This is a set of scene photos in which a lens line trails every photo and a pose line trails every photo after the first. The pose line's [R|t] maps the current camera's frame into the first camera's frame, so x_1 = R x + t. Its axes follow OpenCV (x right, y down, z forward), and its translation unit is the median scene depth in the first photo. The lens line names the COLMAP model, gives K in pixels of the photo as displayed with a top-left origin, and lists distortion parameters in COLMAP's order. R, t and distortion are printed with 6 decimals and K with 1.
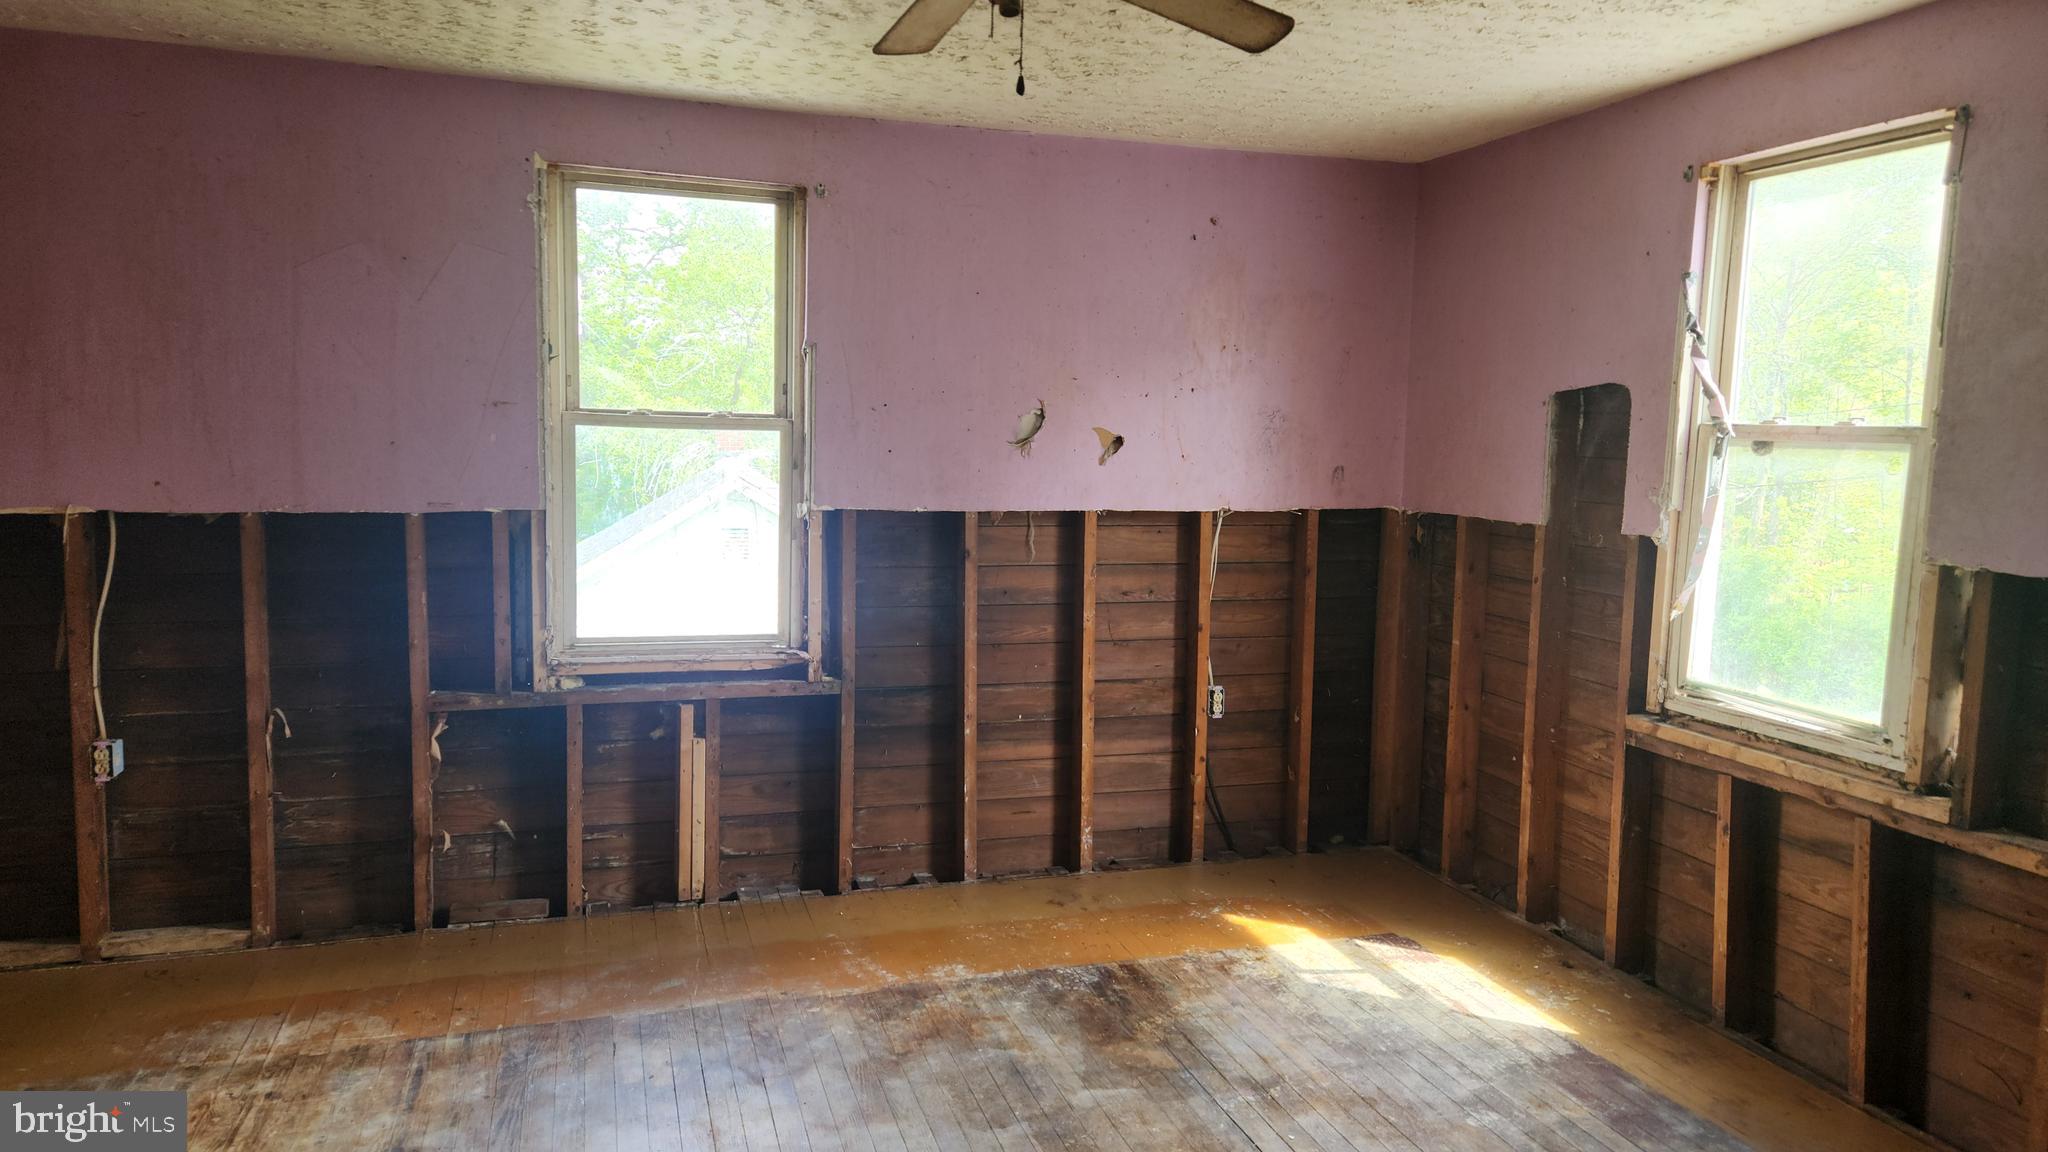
lens RADIAL K [[1367.6, 0, 1029.8], [0, 1367.6, 569.1], [0, 0, 1]] dist [0.032908, -0.022854]
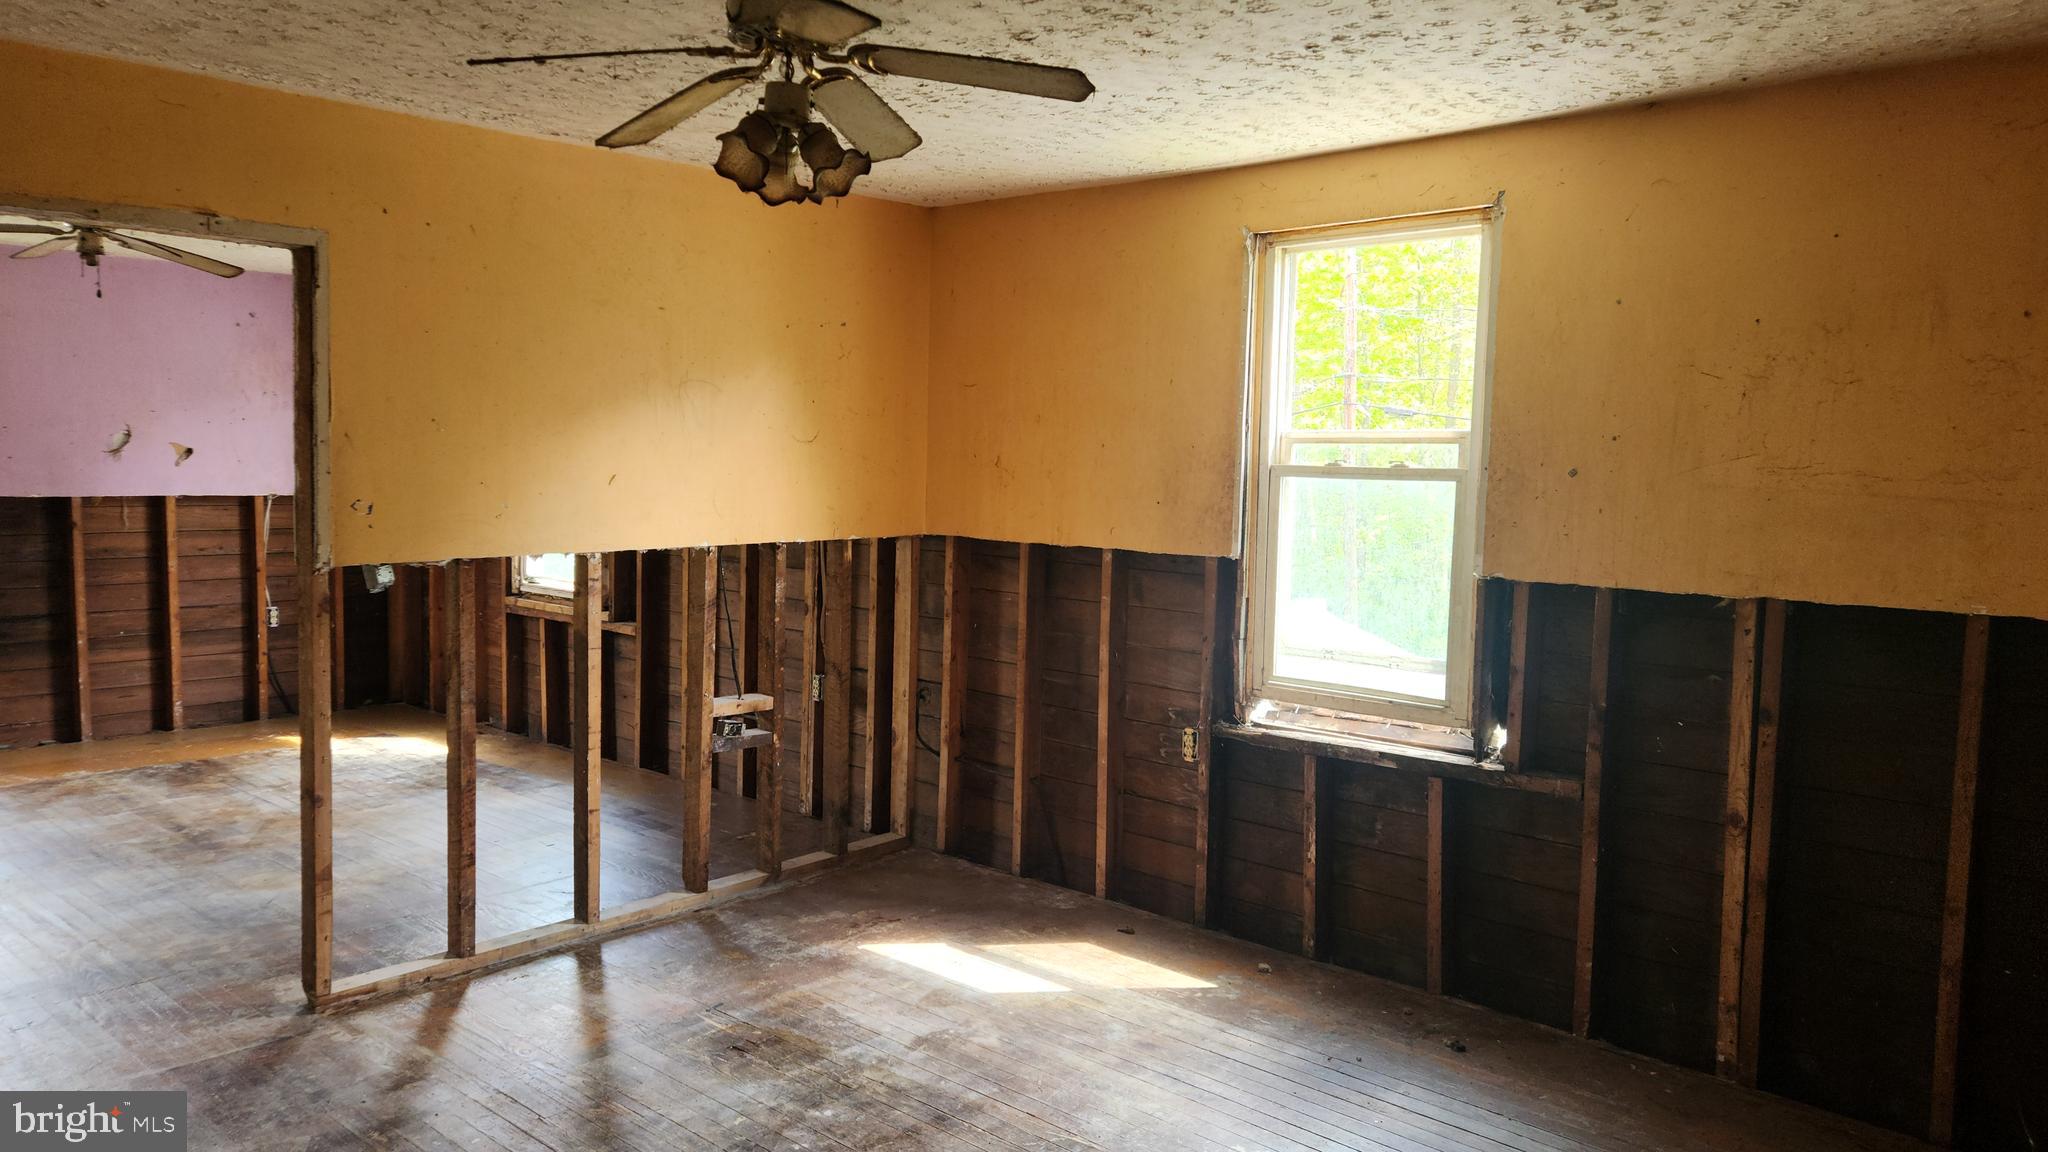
lens RADIAL K [[1367.6, 0, 1026.3], [0, 1367.6, 560.9], [0, 0, 1]] dist [0.032908, -0.022854]
pose [[0.843419, -0.040860, 0.535700, 0.021253], [0.044753, 0.998982, 0.005736, 0.064776], [-0.535389, 0.019137, 0.844389, -0.829747]]
